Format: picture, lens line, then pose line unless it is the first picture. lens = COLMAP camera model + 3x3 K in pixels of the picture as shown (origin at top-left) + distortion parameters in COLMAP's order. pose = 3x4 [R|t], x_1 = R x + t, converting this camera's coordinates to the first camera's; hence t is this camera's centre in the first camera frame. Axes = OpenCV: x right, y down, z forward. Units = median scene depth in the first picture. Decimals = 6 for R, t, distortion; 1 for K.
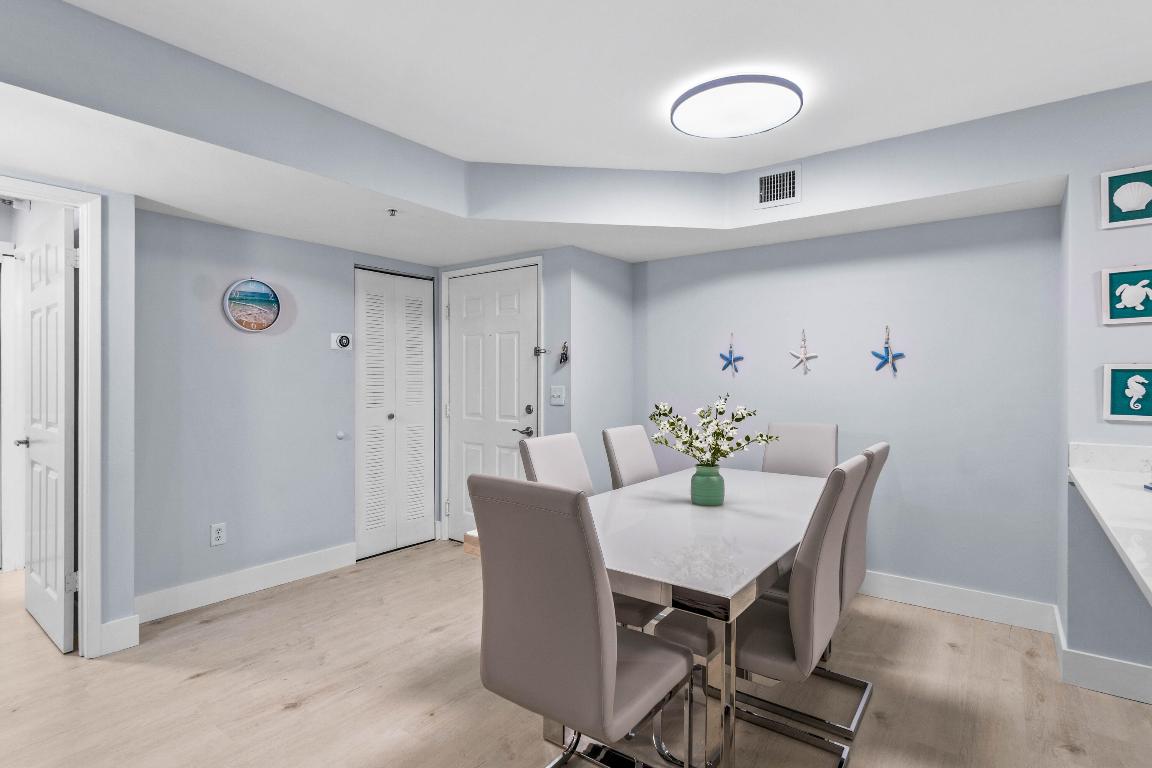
lens RADIAL K [[580.8, 0, 576.8], [0, 580.8, 377.0], [0, 0, 1]] dist [-0.001059, 0.000692]
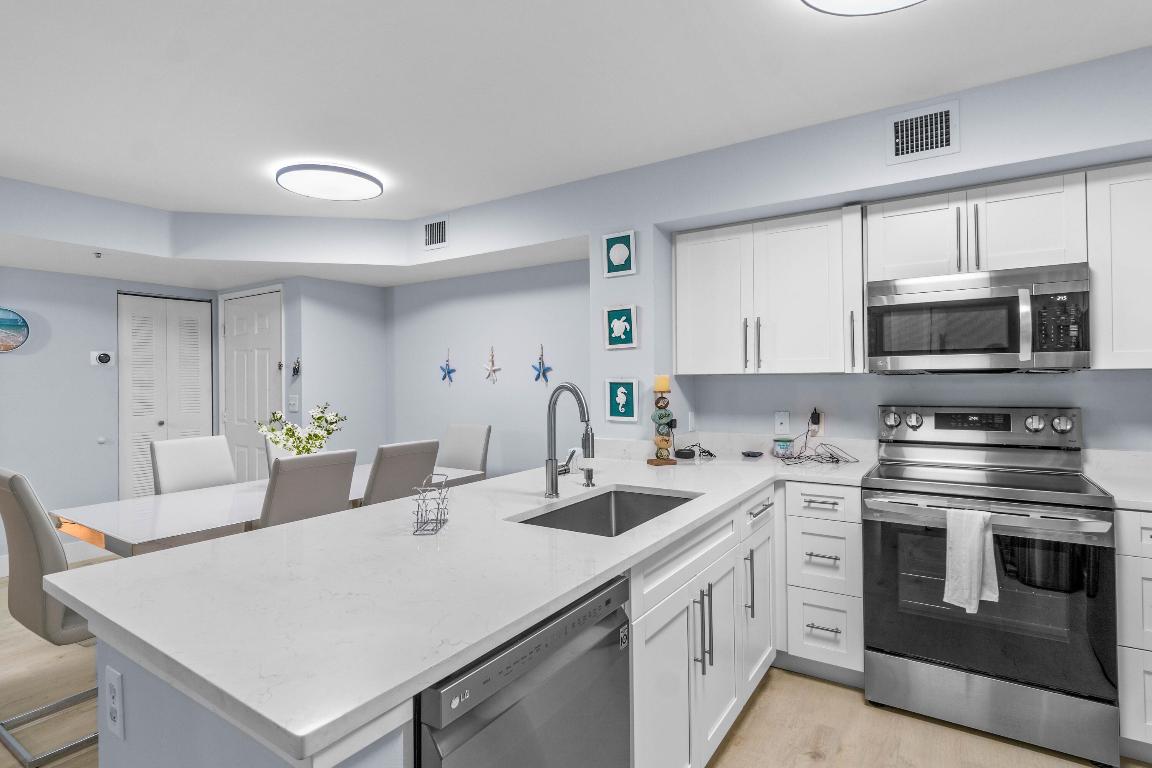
lens RADIAL K [[580.8, 0, 580.2], [0, 580.8, 375.6], [0, 0, 1]] dist [-0.001059, 0.000692]
pose [[0.998069, -0.008837, 0.061485, 0.540454], [0.009018, 0.999956, -0.002666, -0.018306], [-0.061459, 0.003216, 0.998104, -0.234132]]
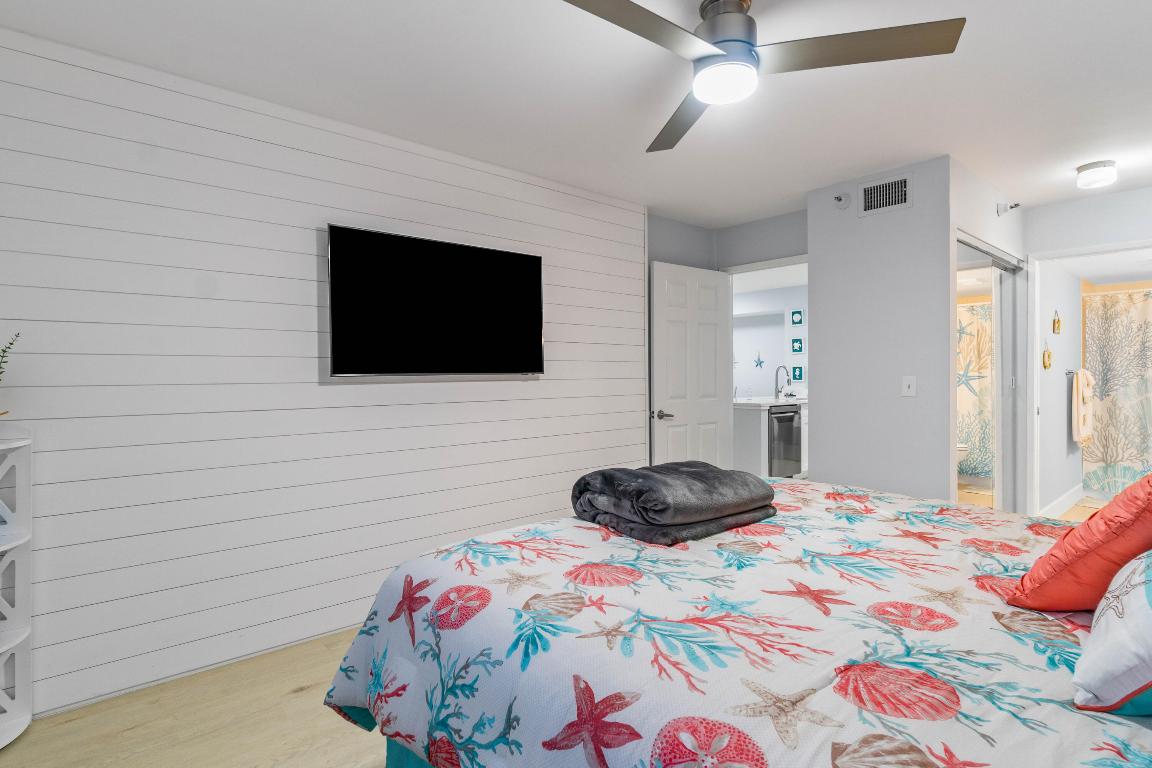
lens RADIAL K [[580.8, 0, 578.3], [0, 580.8, 375.4], [0, 0, 1]] dist [-0.001059, 0.000692]
pose [[0.974970, -0.002265, -0.222327, 0.309453], [0.003058, 0.999990, 0.003223, 0.016230], [0.222317, -0.003823, 0.974967, -1.881528]]
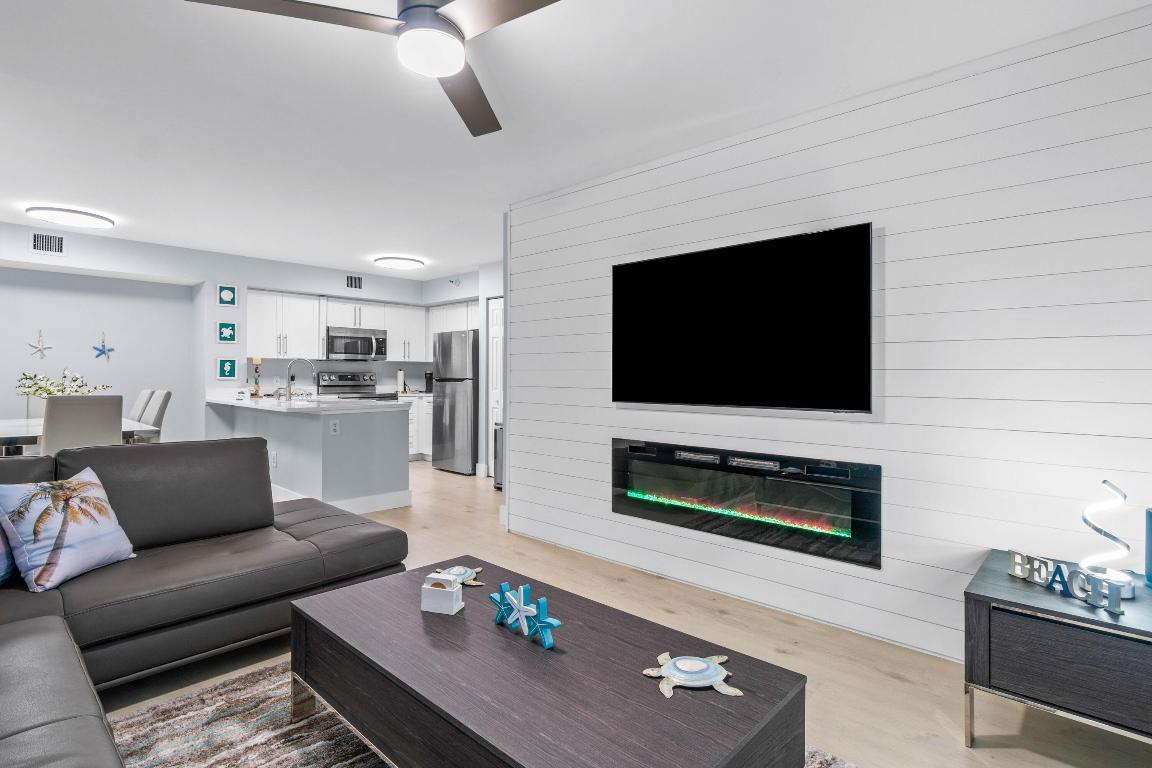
lens RADIAL K [[580.8, 0, 574.7], [0, 580.8, 377.3], [0, 0, 1]] dist [-0.001059, 0.000692]
pose [[0.122254, -0.000051, 0.992499, -1.037101], [-0.006172, 0.999981, 0.000812, 0.037572], [-0.992480, -0.006225, 0.122251, -0.635590]]
